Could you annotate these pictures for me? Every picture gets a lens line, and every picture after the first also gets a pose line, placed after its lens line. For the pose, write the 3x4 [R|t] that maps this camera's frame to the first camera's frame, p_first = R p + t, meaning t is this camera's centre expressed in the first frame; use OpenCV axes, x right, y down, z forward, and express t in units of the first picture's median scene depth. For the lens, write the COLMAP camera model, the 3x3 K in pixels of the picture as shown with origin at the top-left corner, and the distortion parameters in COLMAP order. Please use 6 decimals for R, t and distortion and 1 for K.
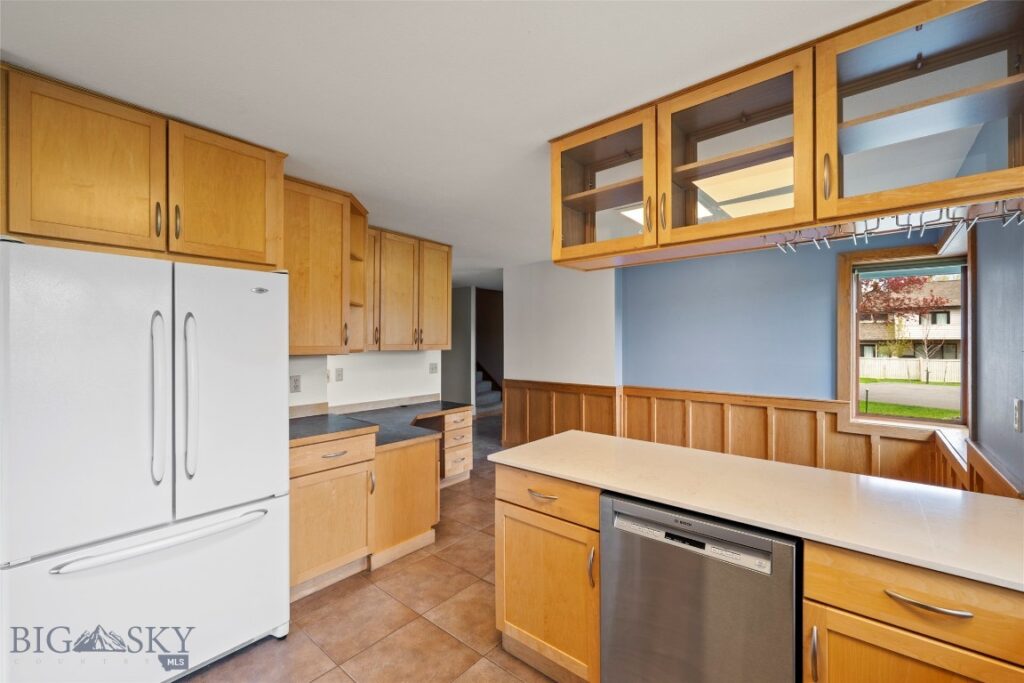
lens RADIAL K [[428.9, 0, 512.0], [0, 428.9, 341.5], [0, 0, 1]] dist [0.022437, 0.000018]
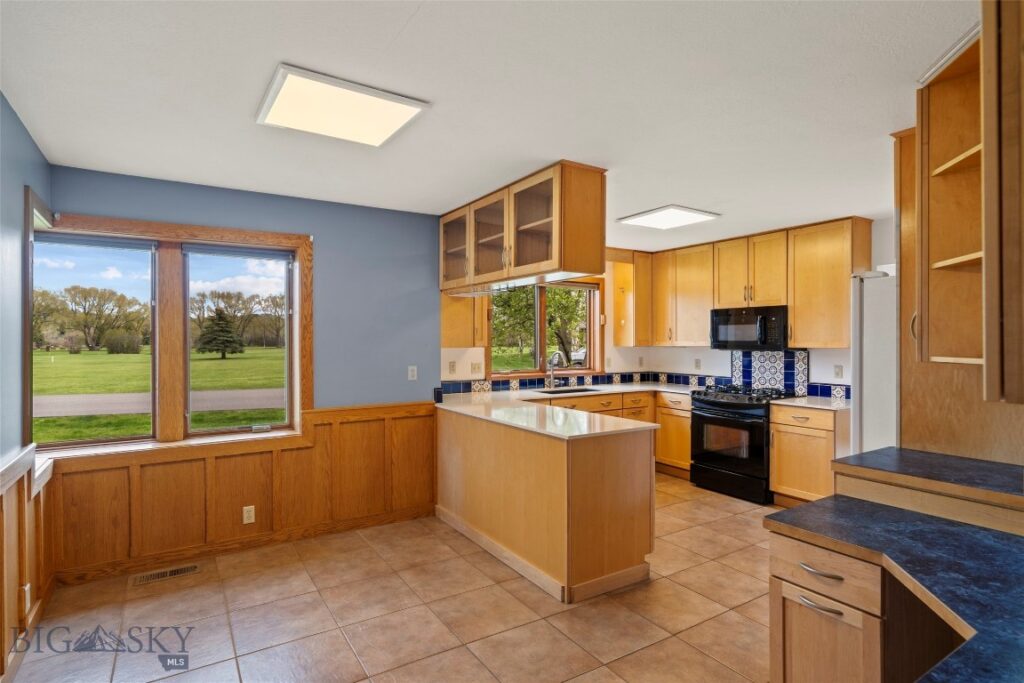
lens RADIAL K [[525.4, 0, 512.0], [0, 525.4, 341.5], [0, 0, 1]] dist [-0.001708, 0.000375]
pose [[-0.954322, 0.008516, 0.298659, -0.059748], [0.011485, 0.999901, 0.008186, 0.000020], [-0.298559, 0.011243, -0.954325, 1.456395]]
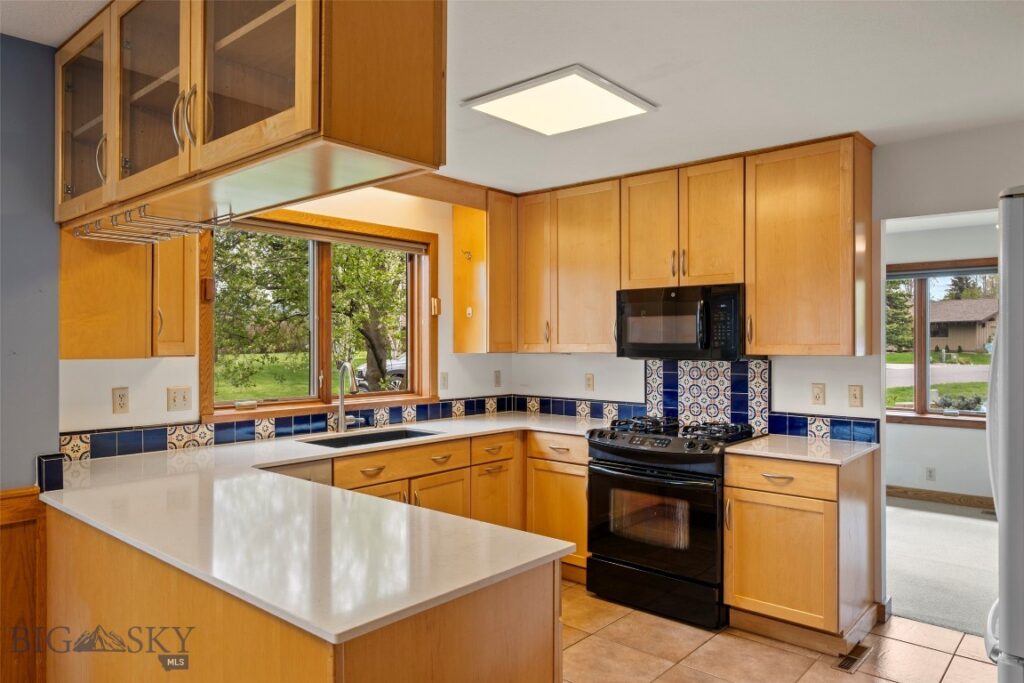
lens RADIAL K [[692.4, 0, 512.0], [0, 692.4, 341.5], [0, 0, 1]] dist [0.002706, 0.000368]
pose [[-0.999808, 0.008991, 0.017395, 0.000701], [0.009114, 0.999934, 0.006956, 0.003876], [-0.017332, 0.007113, -0.999824, 1.036922]]
